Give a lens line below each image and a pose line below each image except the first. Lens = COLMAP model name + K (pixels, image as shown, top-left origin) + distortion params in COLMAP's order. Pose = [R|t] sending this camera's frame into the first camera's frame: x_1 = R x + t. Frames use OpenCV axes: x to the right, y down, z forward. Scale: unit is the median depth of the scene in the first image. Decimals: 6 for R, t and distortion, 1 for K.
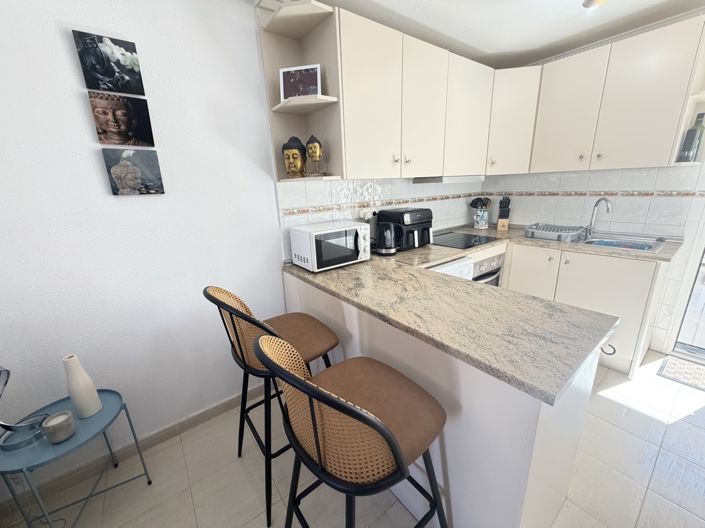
lens RADIAL K [[280.2, 0, 351.2], [0, 280.2, 263.8], [0, 0, 1]] dist [-0.001626, -0.000281]
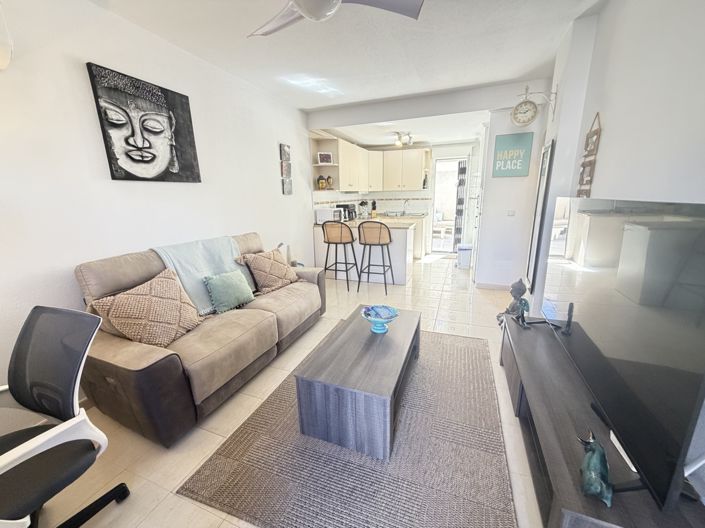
lens RADIAL K [[280.2, 0, 351.2], [0, 280.2, 263.8], [0, 0, 1]] dist [-0.001626, -0.000281]
pose [[0.851616, -0.100771, 0.514388, -1.303570], [0.122494, 0.992434, -0.008377, 0.419350], [-0.509652, 0.070143, 0.857517, -1.302247]]
